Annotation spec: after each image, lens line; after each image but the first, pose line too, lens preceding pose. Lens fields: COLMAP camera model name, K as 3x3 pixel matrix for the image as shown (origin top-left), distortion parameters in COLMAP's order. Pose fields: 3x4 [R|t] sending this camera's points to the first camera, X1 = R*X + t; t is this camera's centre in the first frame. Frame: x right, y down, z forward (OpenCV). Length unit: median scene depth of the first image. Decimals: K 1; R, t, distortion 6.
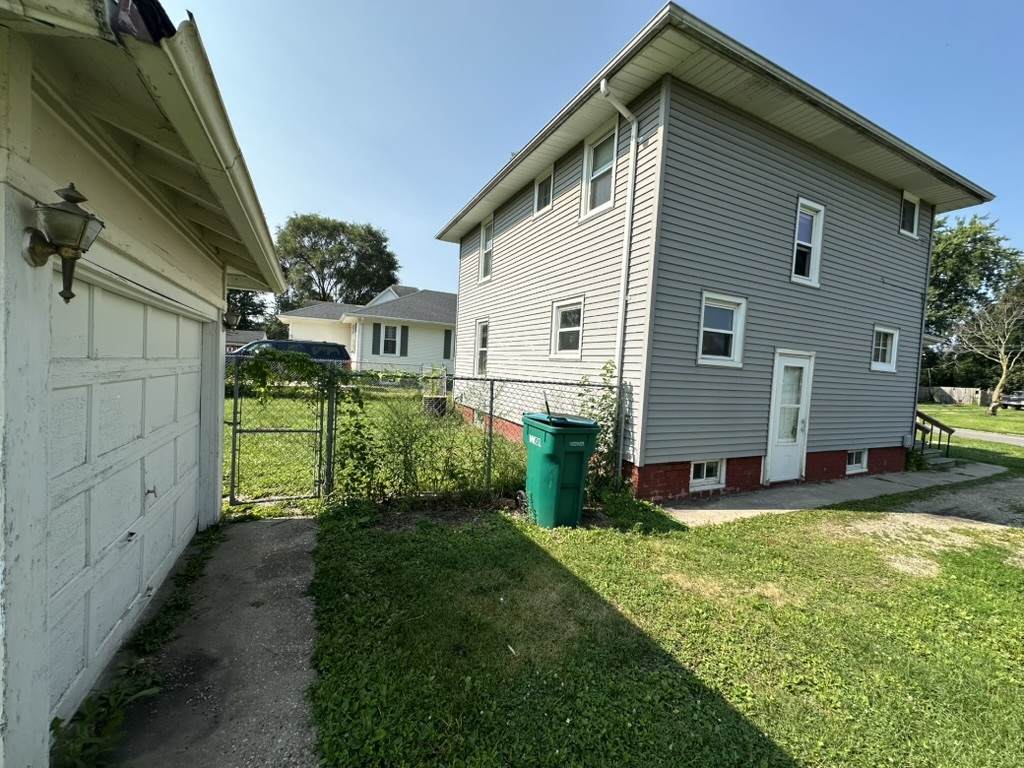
lens RADIAL K [[408.5, 0, 511.9], [0, 408.5, 384.4], [0, 0, 1]] dist [-0.003170, -0.000322]
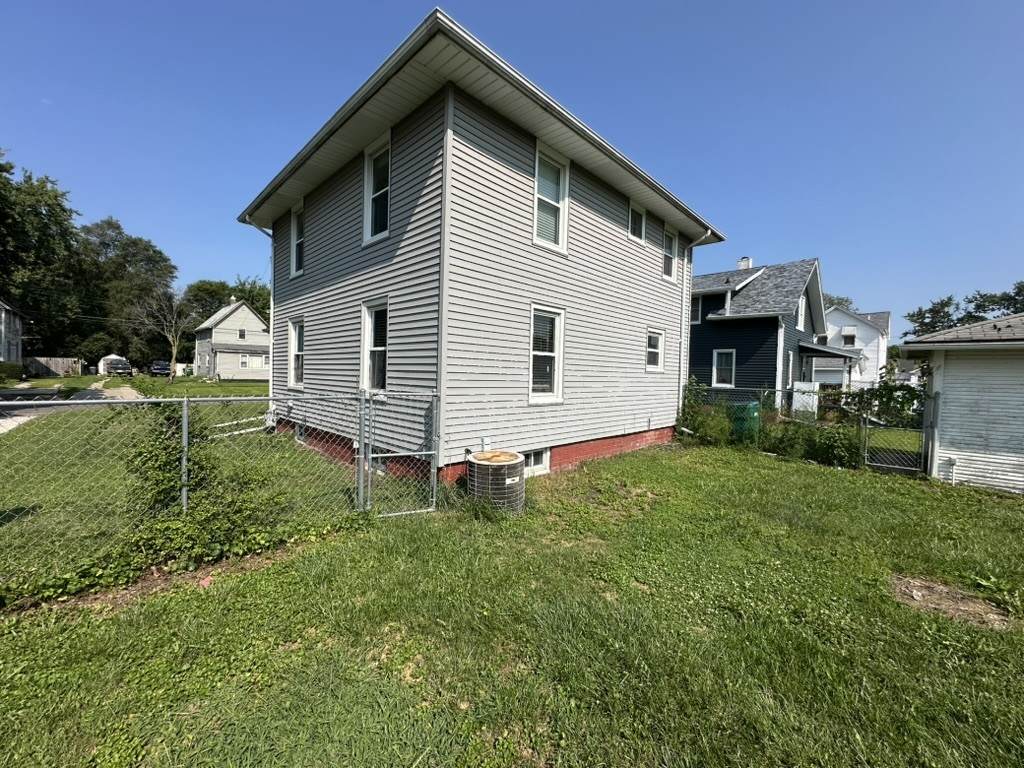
lens RADIAL K [[408.5, 0, 511.7], [0, 408.5, 384.1], [0, 0, 1]] dist [-0.003170, -0.000322]
pose [[-0.329855, -0.088356, 0.939888, -0.941440], [-0.004670, 0.995751, 0.091968, -0.137163], [-0.944020, 0.025947, -0.328866, 1.779826]]
